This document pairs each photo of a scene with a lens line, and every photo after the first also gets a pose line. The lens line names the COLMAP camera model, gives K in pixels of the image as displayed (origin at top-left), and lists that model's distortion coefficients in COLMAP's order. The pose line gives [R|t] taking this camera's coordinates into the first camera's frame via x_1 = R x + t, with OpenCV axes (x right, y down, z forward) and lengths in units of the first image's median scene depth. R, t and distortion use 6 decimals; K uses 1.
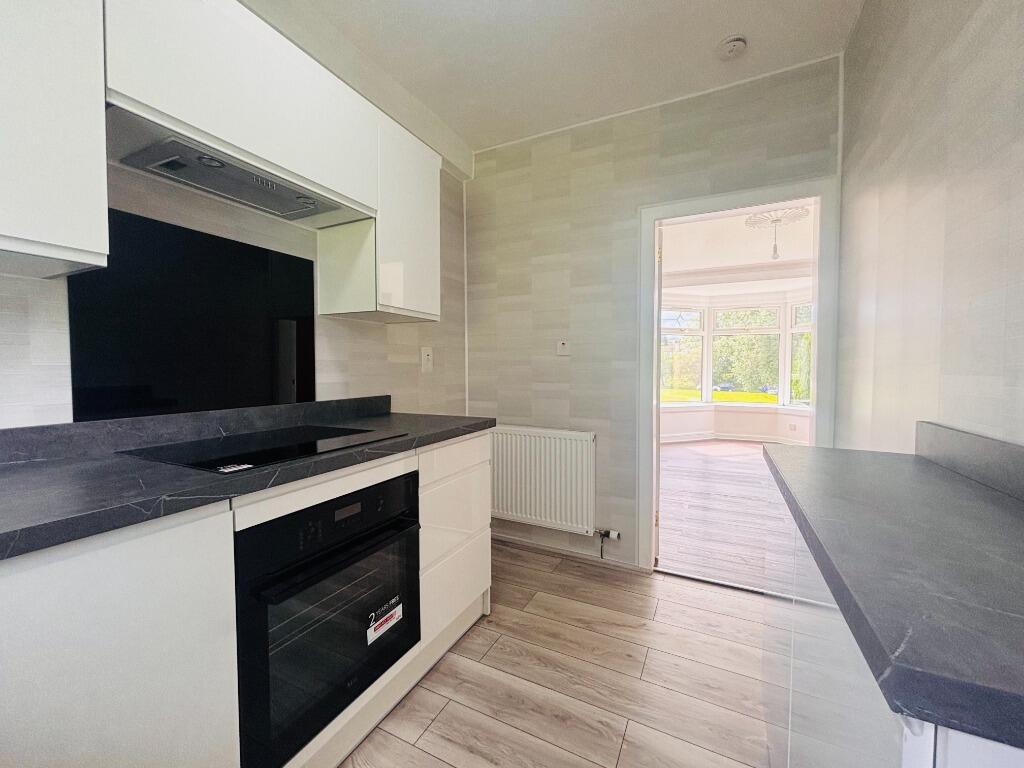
lens RADIAL K [[411.3, 0, 521.3], [0, 411.3, 382.6], [0, 0, 1]] dist [0.017088, -0.000335]
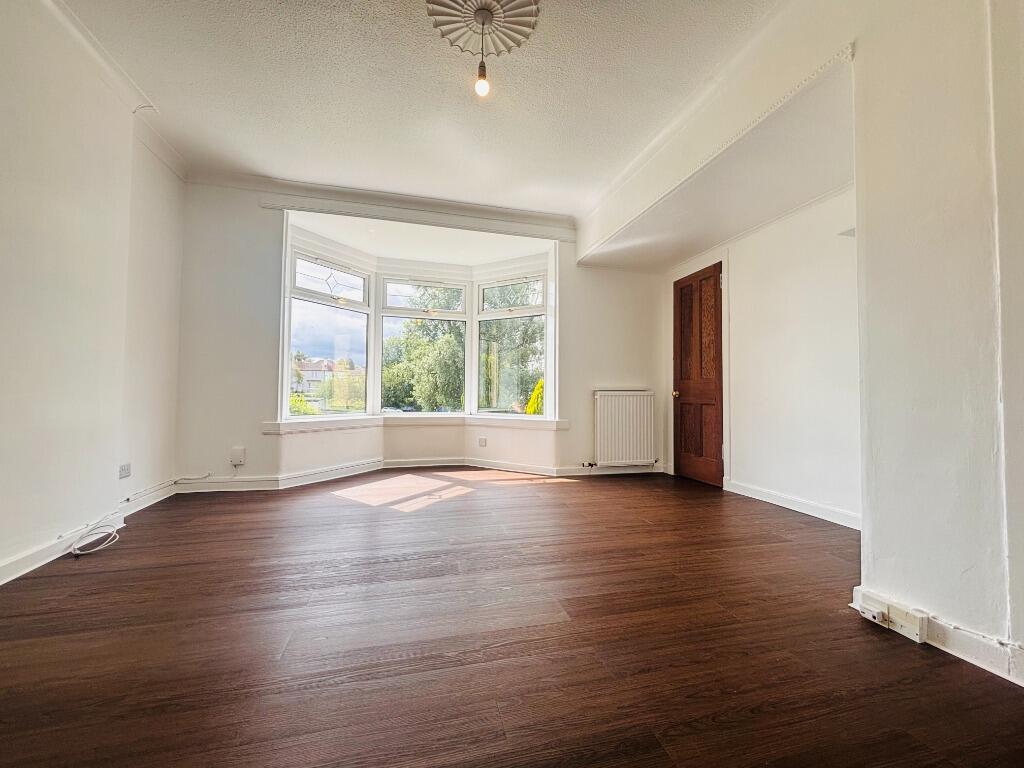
lens RADIAL K [[411.3, 0, 521.3], [0, 411.3, 382.6], [0, 0, 1]] dist [0.017088, -0.000335]
pose [[0.746706, 0.019916, 0.664856, 0.184607], [0.022014, 0.998264, -0.054628, 0.037371], [-0.664790, 0.055427, 0.744971, 0.349779]]
